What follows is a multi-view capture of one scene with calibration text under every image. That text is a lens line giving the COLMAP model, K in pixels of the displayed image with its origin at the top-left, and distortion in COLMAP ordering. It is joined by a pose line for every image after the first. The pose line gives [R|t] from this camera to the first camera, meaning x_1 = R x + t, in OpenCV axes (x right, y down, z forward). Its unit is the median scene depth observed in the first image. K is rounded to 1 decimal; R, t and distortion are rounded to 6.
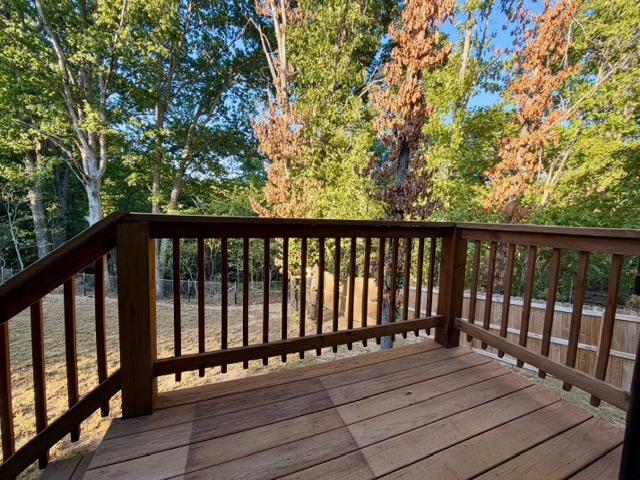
lens RADIAL K [[255.5, 0, 319.8], [0, 255.5, 241.4], [0, 0, 1]] dist [0.001219, -0.000342]
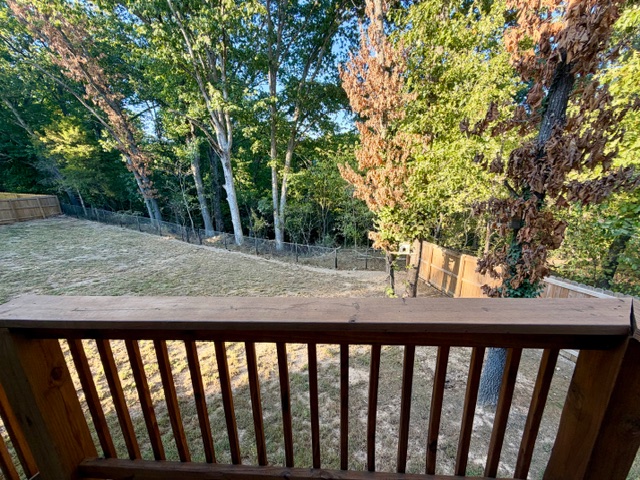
lens RADIAL K [[255.5, 0, 319.6], [0, 255.5, 240.3], [0, 0, 1]] dist [0.001219, -0.000342]
pose [[0.900448, 0.059915, -0.430818, 0.043635], [0.018107, 0.984446, 0.174755, -0.044087], [0.434587, -0.165158, 0.885357, 0.079635]]
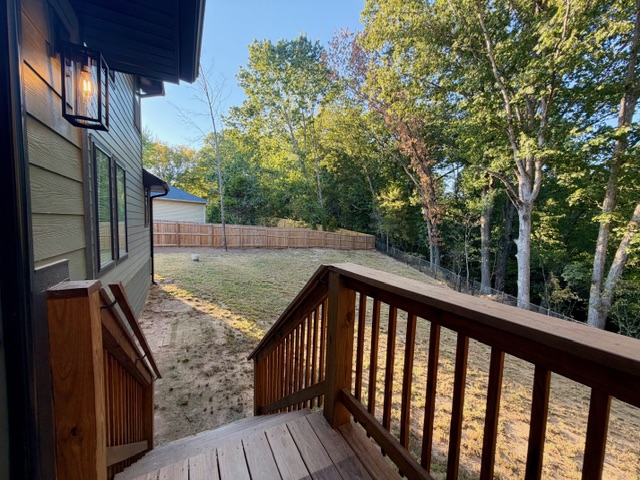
lens RADIAL K [[255.5, 0, 318.8], [0, 255.5, 240.0], [0, 0, 1]] dist [0.001219, -0.000342]
pose [[0.111780, 0.038010, -0.993006, 0.052562], [-0.116305, 0.992901, 0.024914, -0.027174], [0.986903, 0.112707, 0.115407, 0.076279]]
